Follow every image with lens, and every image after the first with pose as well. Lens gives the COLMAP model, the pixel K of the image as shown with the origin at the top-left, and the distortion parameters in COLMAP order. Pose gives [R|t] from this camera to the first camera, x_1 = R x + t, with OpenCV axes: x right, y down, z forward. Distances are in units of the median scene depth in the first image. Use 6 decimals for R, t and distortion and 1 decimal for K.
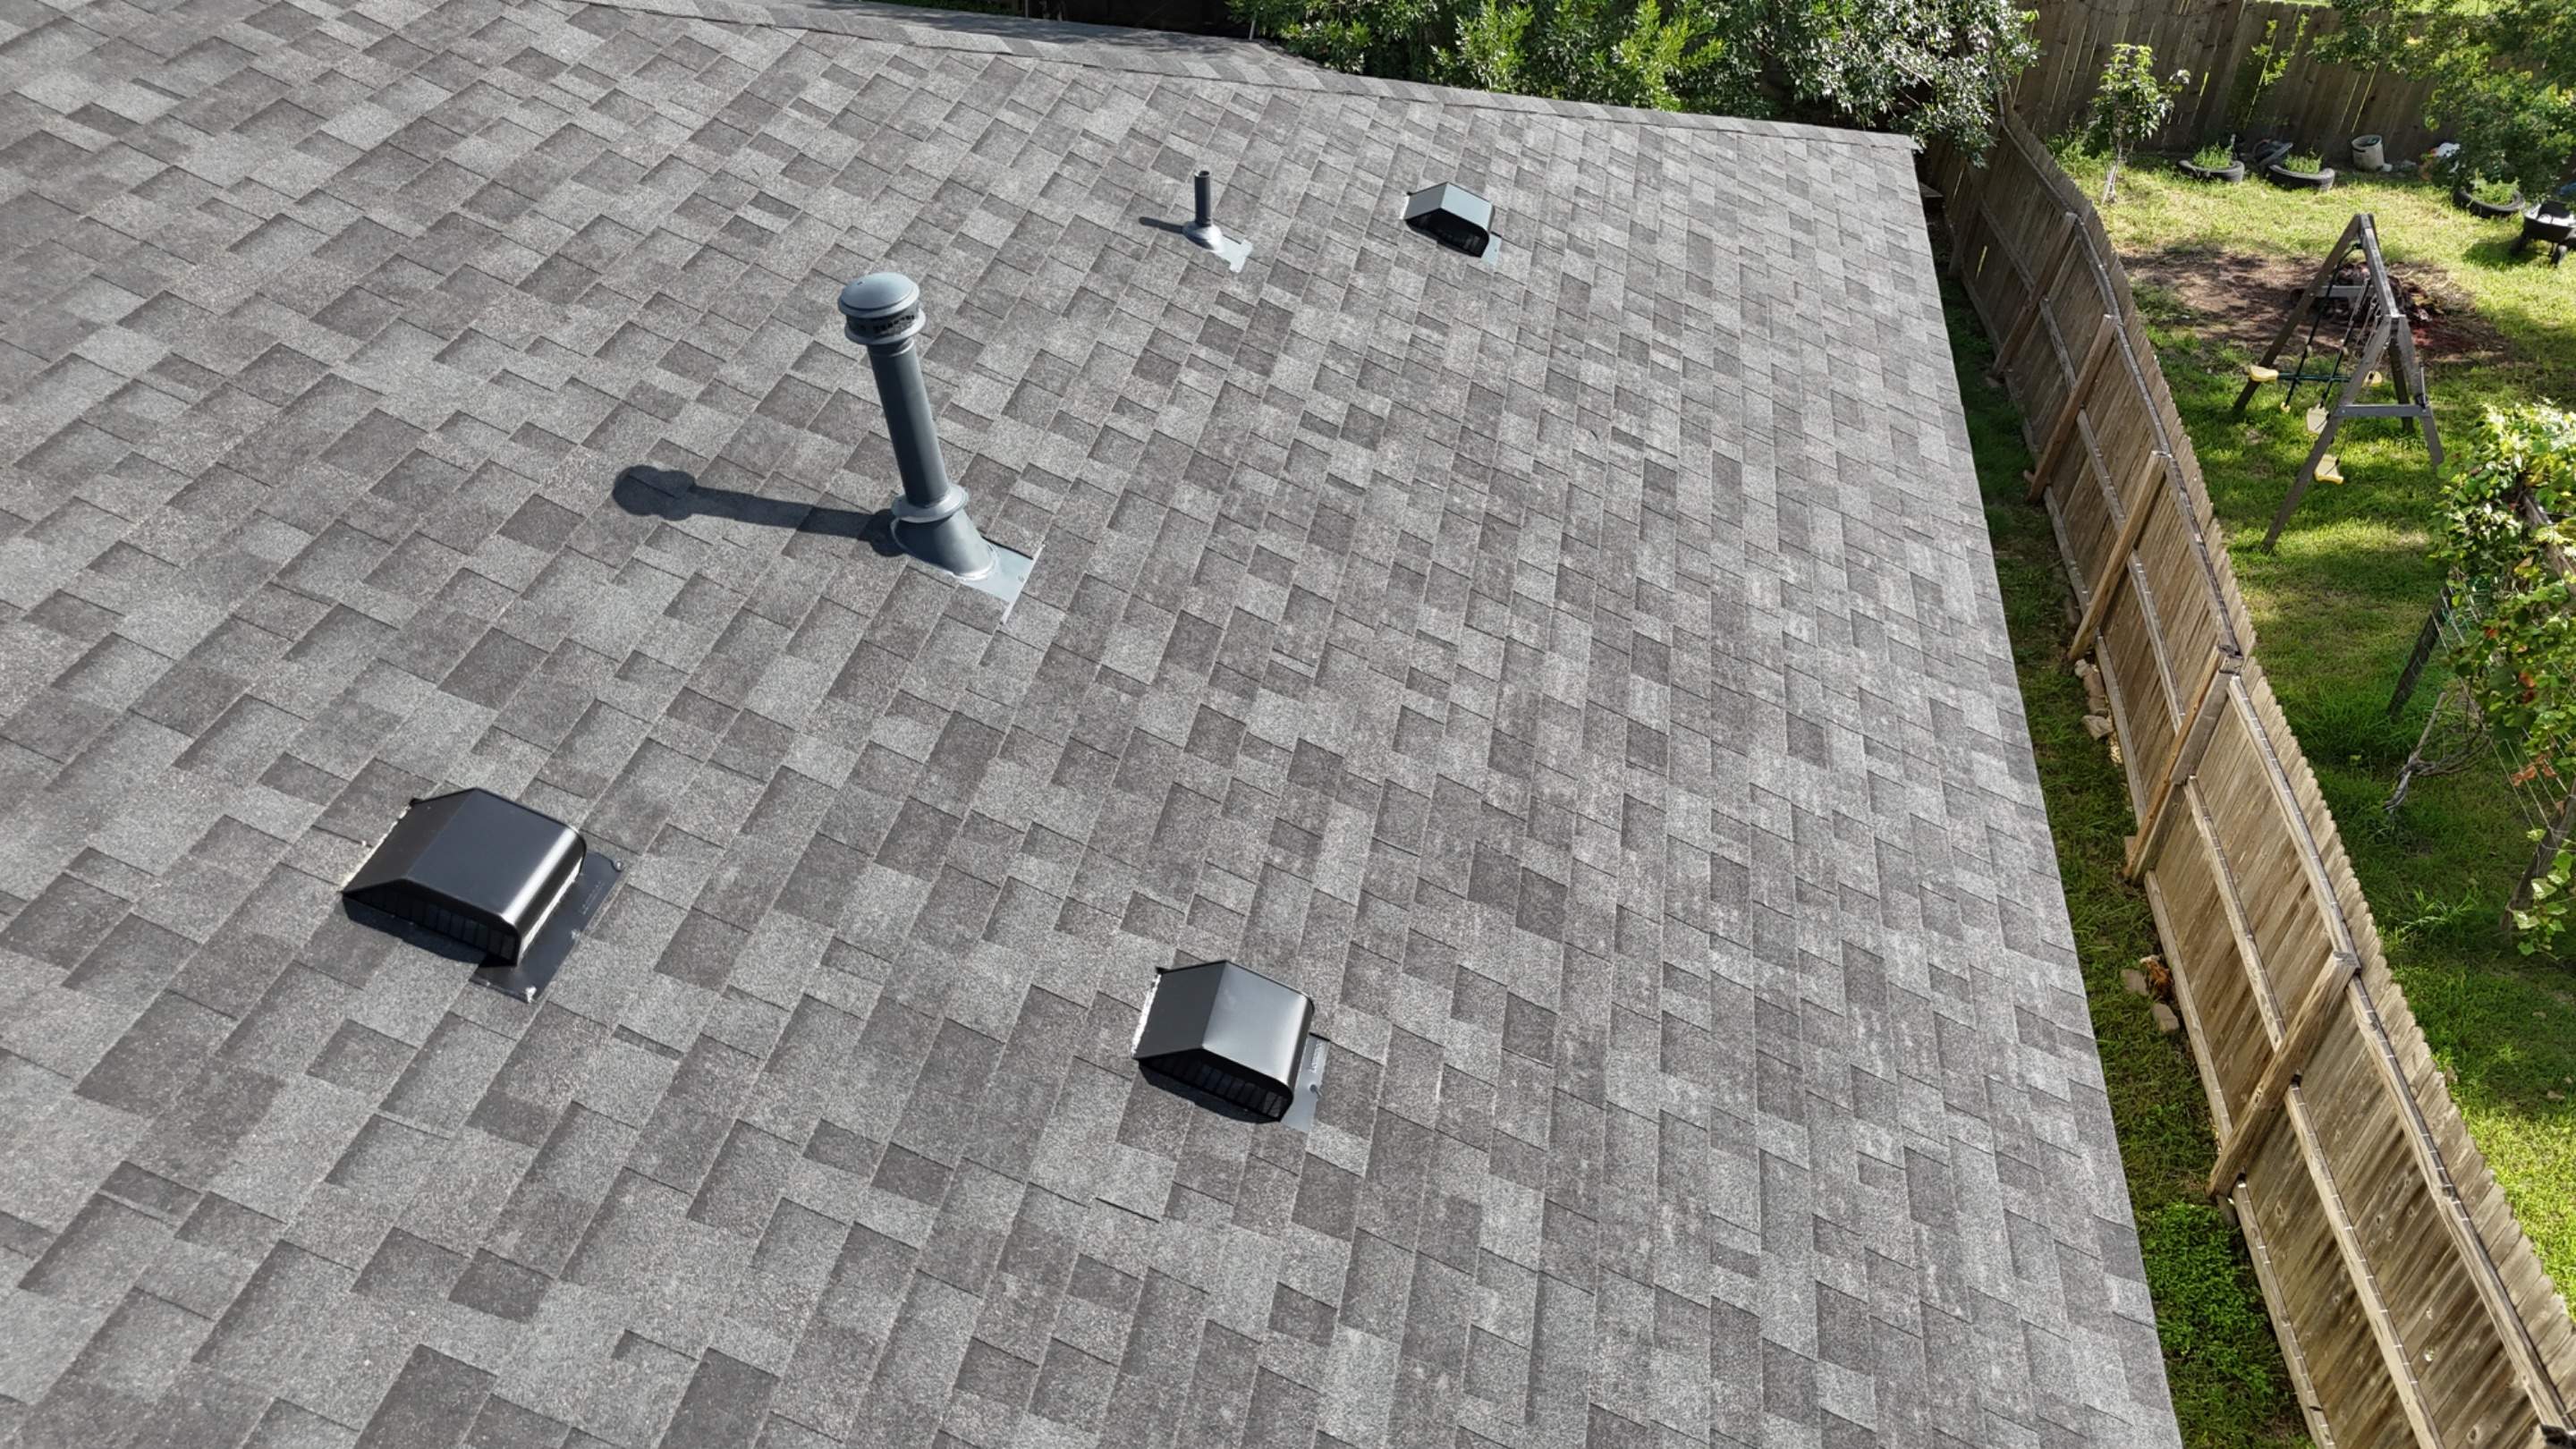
lens RADIAL K [[1902.2, 0, 1294.4], [0, 1902.2, 717.3], [0, 0, 1]] dist [0.078261, -0.080838]
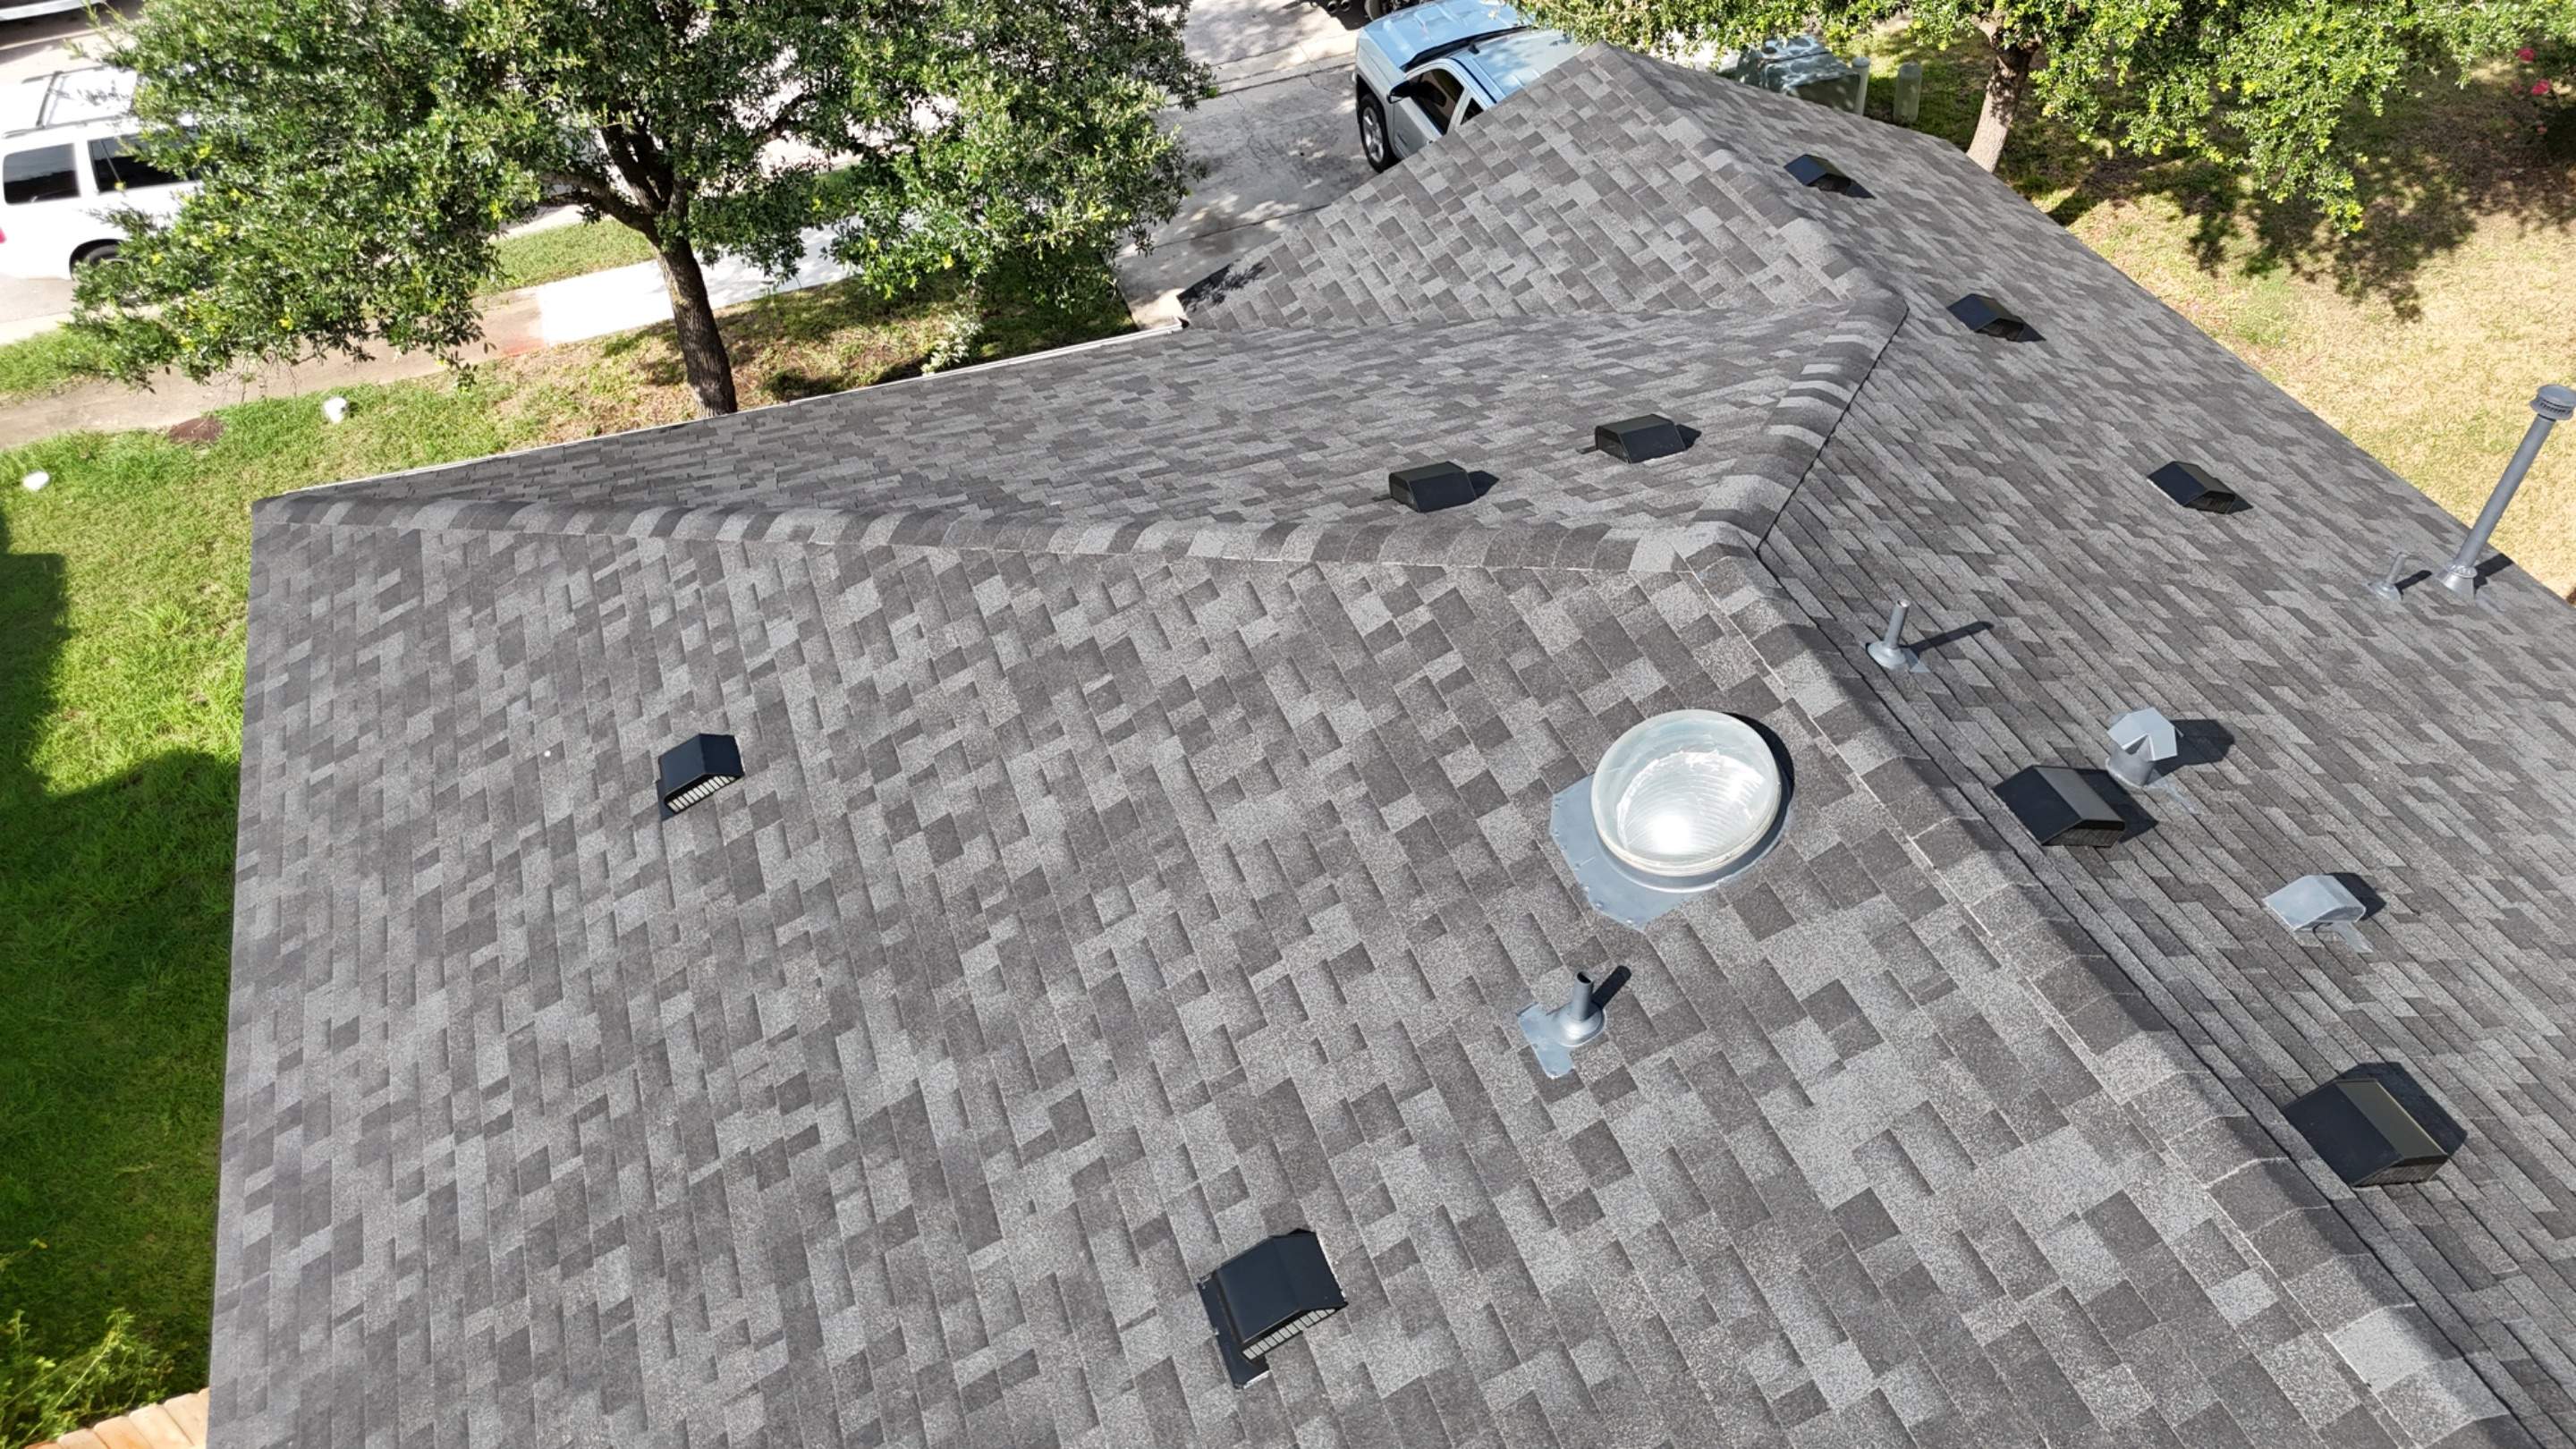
lens RADIAL K [[1902.2, 0, 1289.9], [0, 1902.2, 722.2], [0, 0, 1]] dist [0.078261, -0.080838]
pose [[-0.866338, 0.342556, -0.363475, -0.017685], [-0.302839, 0.218431, 0.927673, -1.105655], [0.397174, 0.913752, -0.085496, 0.523985]]
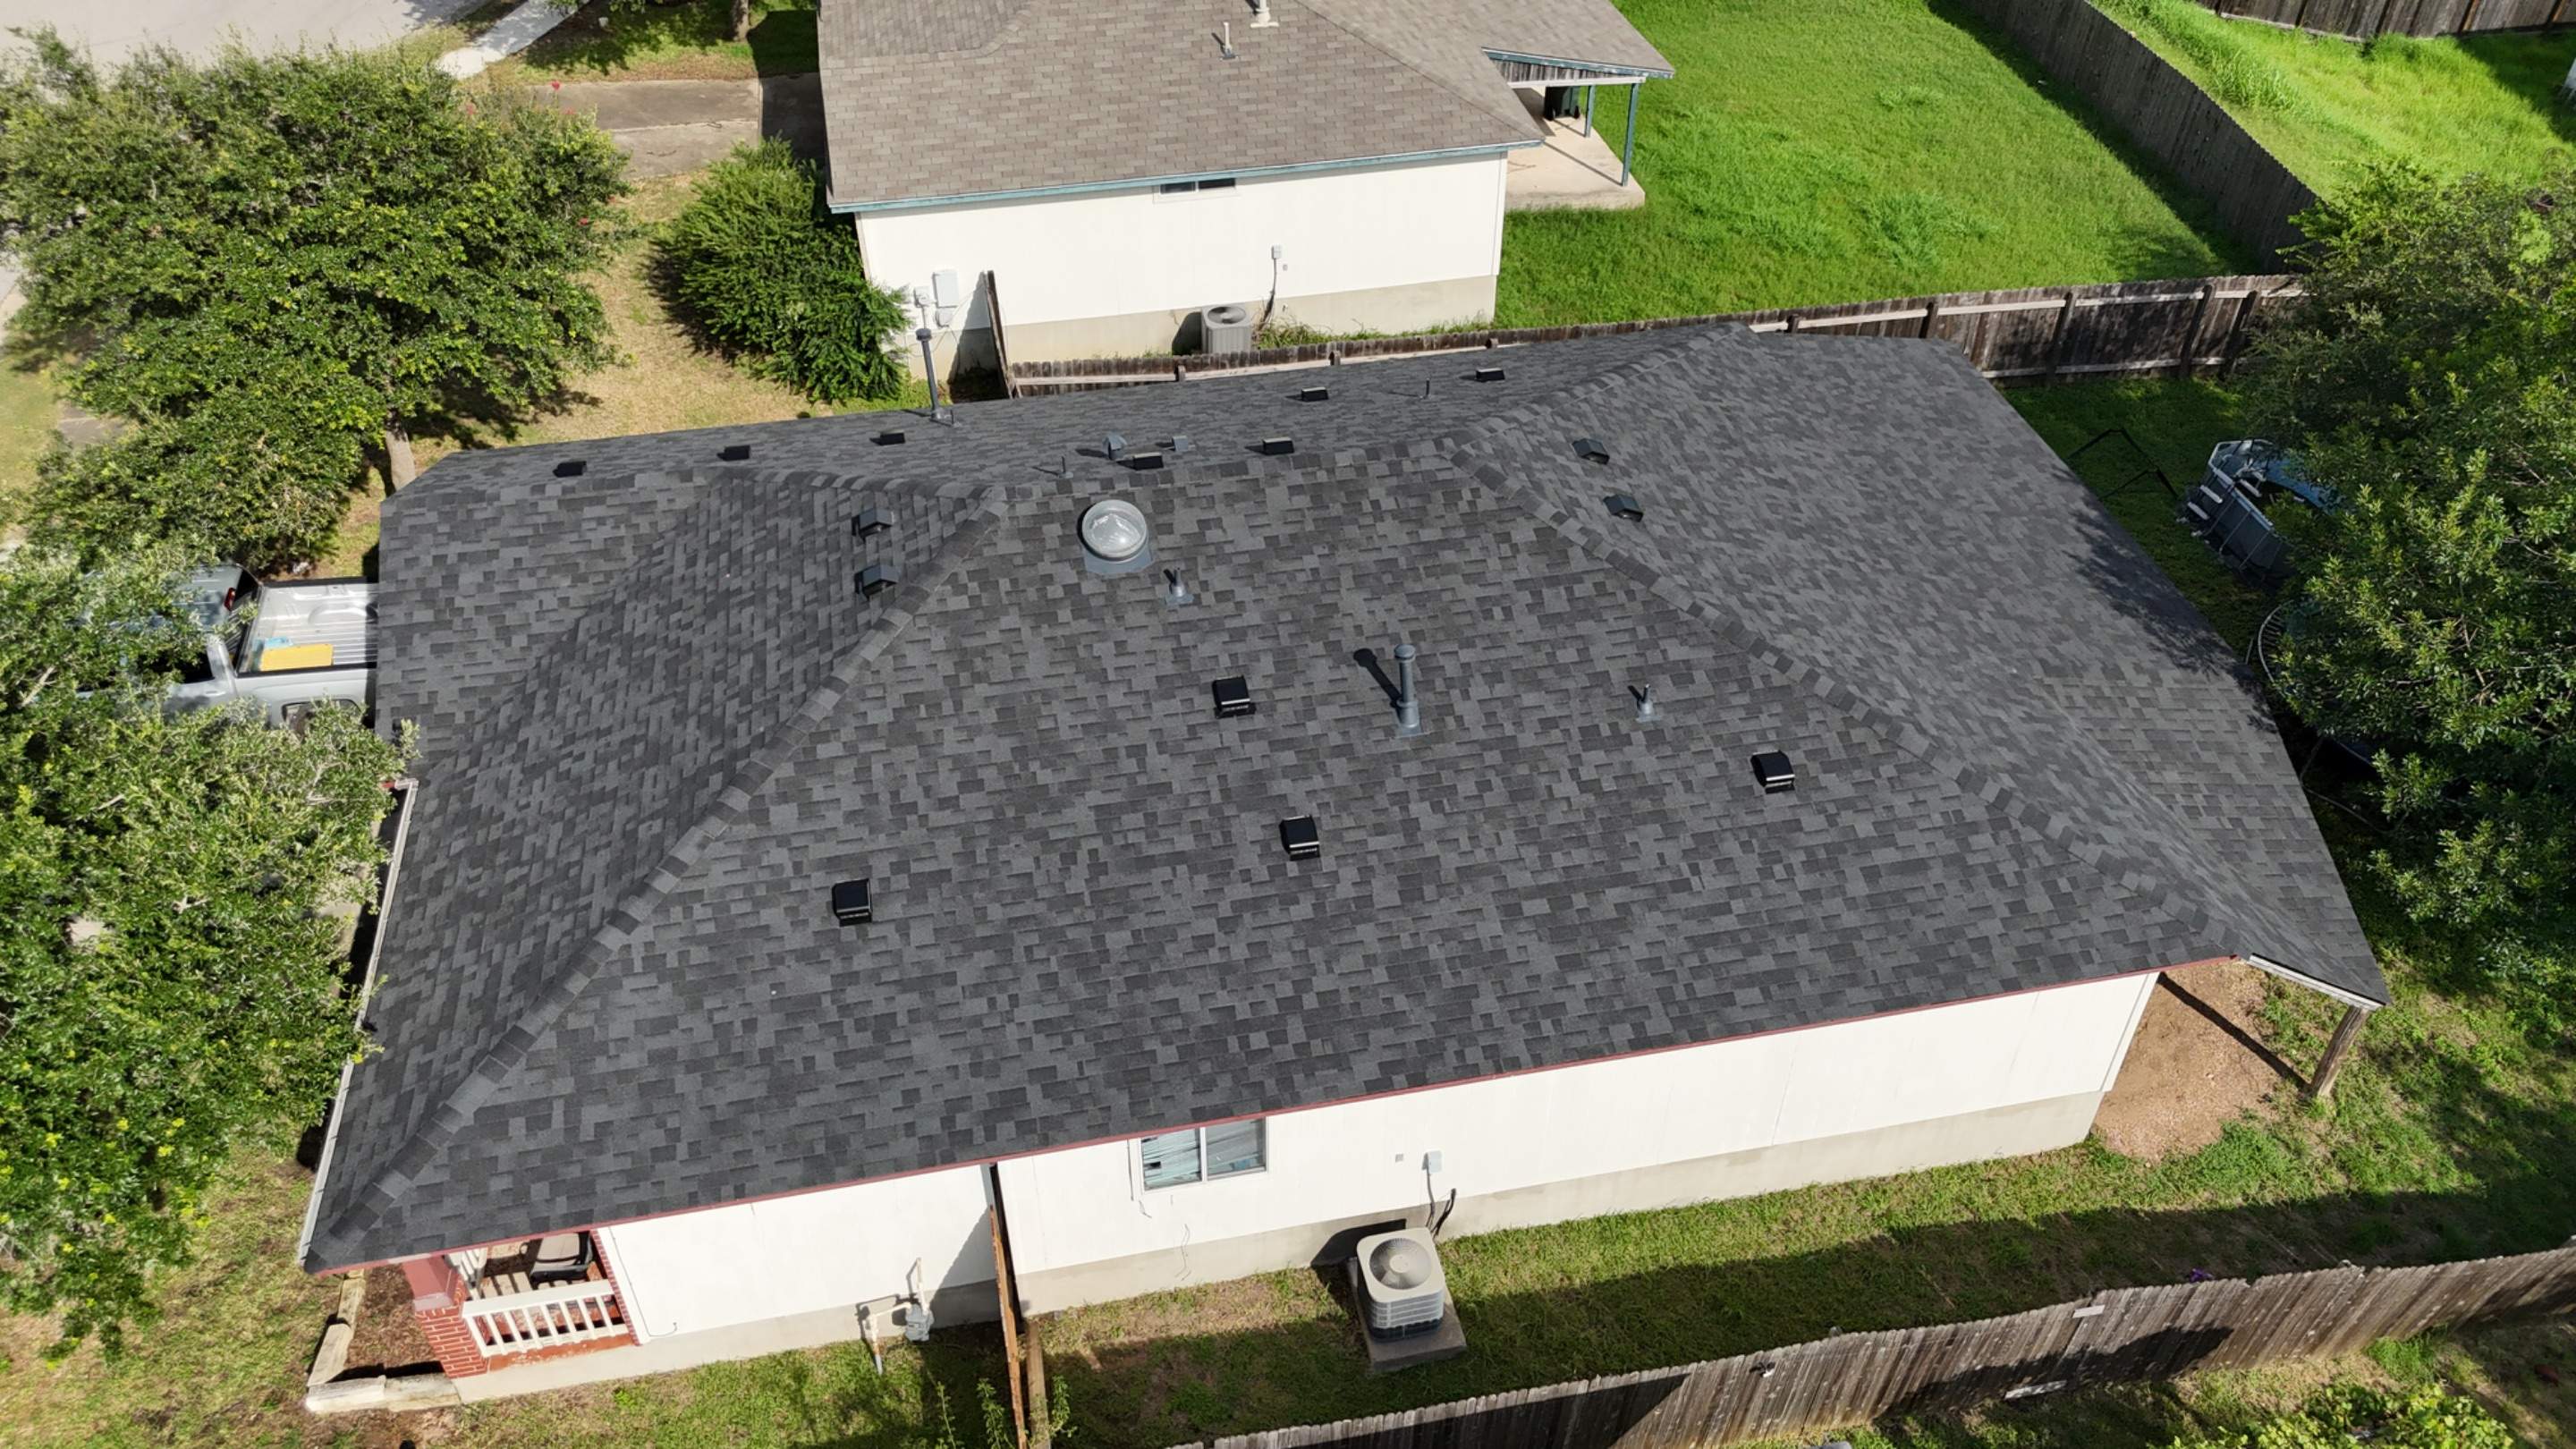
lens RADIAL K [[1902.2, 0, 1296.7], [0, 1902.2, 720.5], [0, 0, 1]] dist [0.078261, -0.080838]
pose [[0.369034, 0.595079, -0.713929, 2.273395], [-0.567092, 0.752757, 0.334310, -1.147446], [0.736356, 0.281492, 0.615258, -1.325996]]
